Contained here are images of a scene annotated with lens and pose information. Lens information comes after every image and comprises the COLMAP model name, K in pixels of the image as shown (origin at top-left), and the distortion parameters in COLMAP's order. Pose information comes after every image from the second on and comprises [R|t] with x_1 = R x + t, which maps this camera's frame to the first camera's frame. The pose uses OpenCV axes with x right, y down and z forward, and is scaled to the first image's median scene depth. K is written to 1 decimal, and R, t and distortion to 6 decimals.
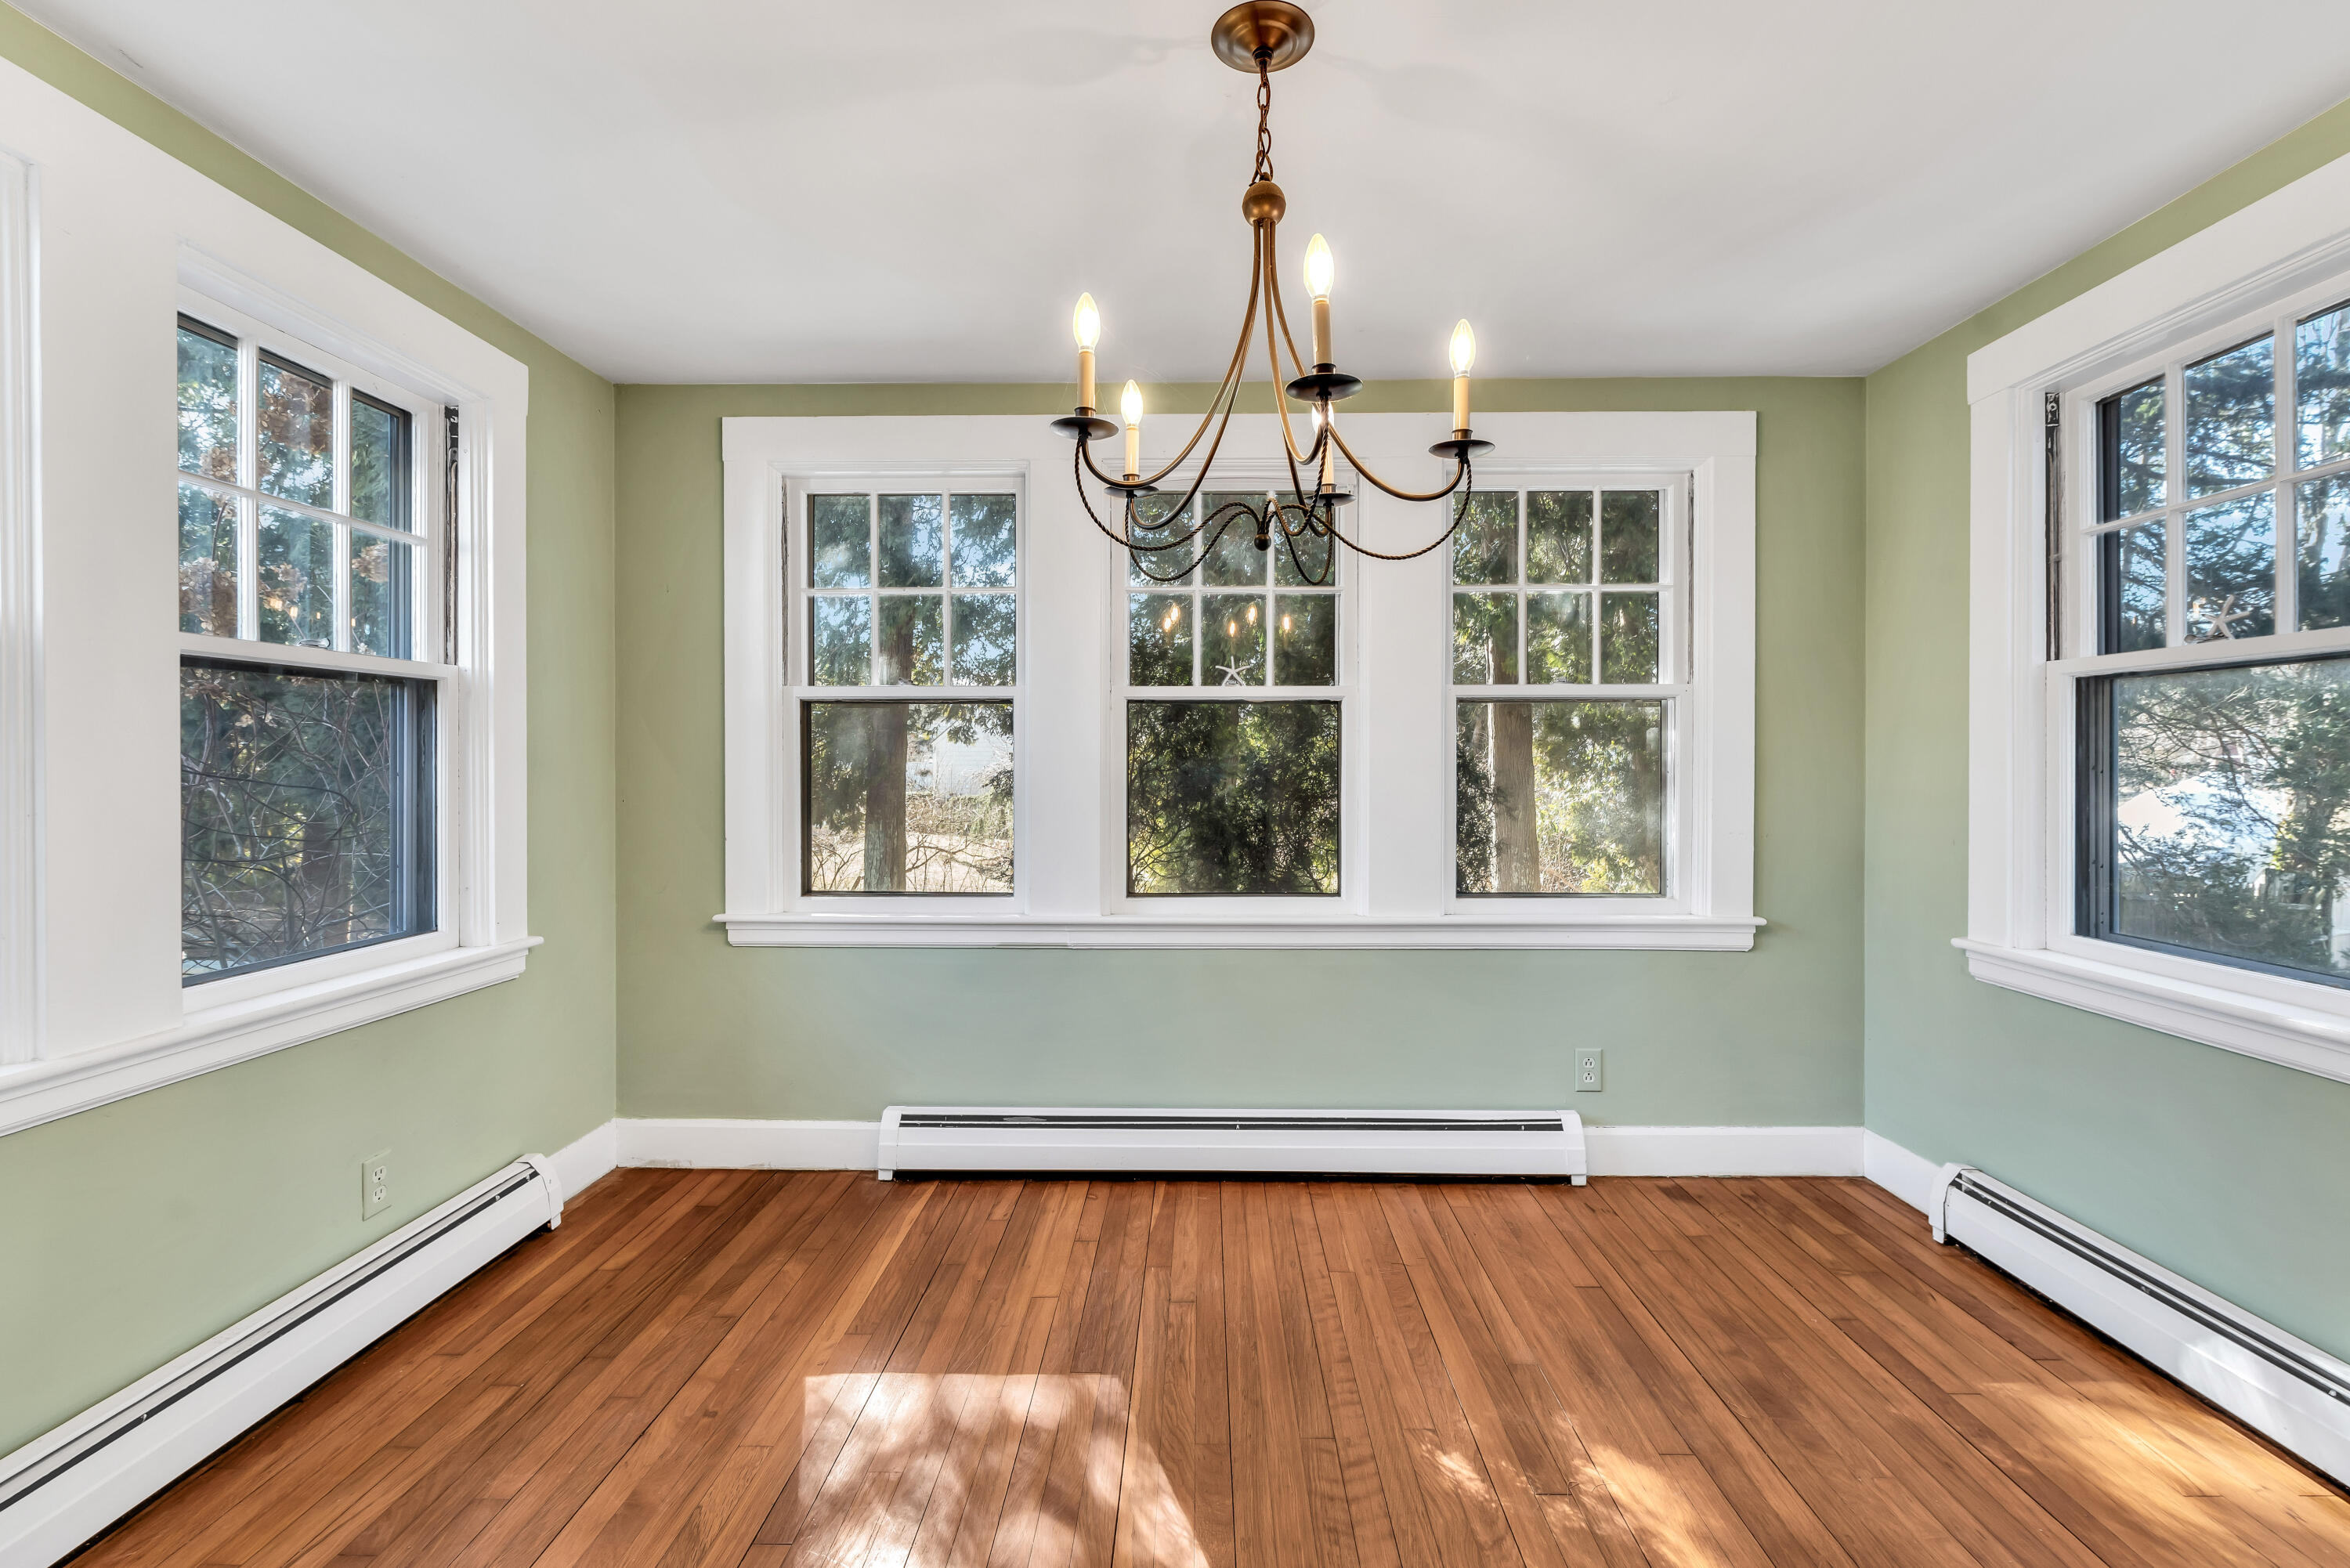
lens RADIAL K [[1061.4, 0, 1157.8], [0, 1061.4, 777.5], [0, 0, 1]] dist [-0.003488, 0.002524]
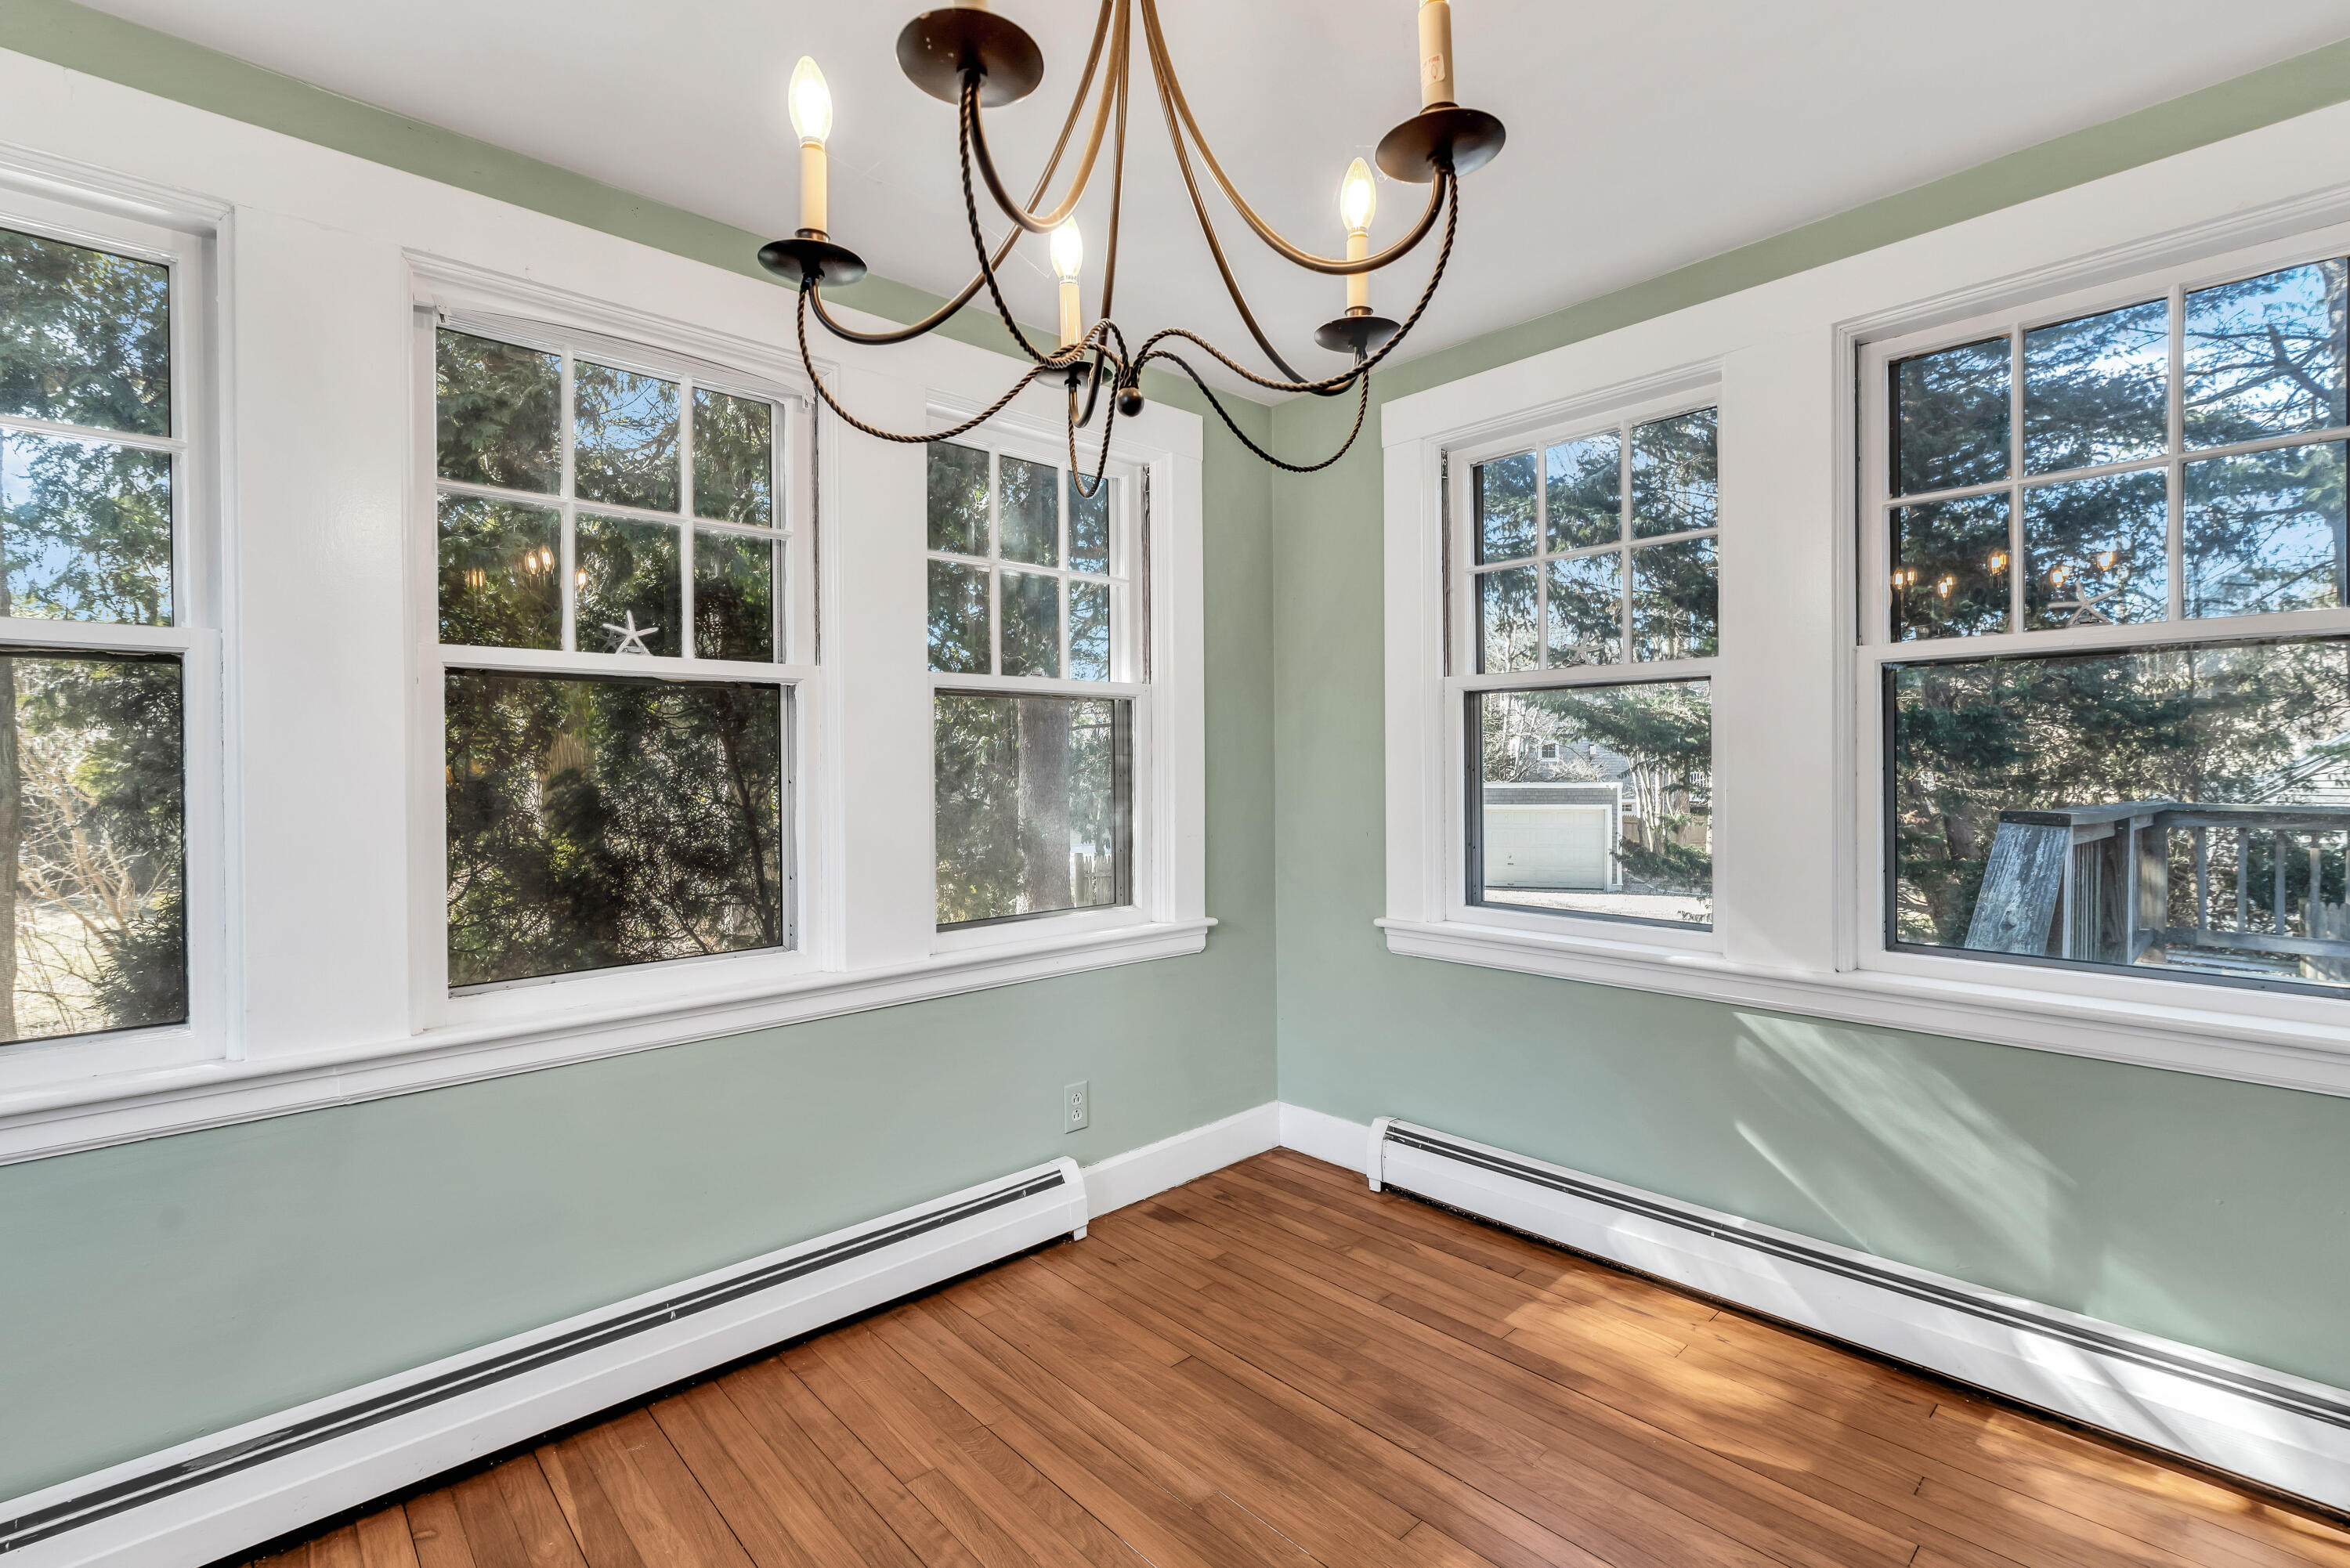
lens RADIAL K [[1061.4, 0, 1175.7], [0, 1061.4, 782.8], [0, 0, 1]] dist [-0.003488, 0.002524]
pose [[0.705597, -0.018963, 0.708360, -0.195267], [0.018946, 0.999789, 0.007892, -0.006428], [-0.708360, 0.007852, 0.705808, 0.348273]]
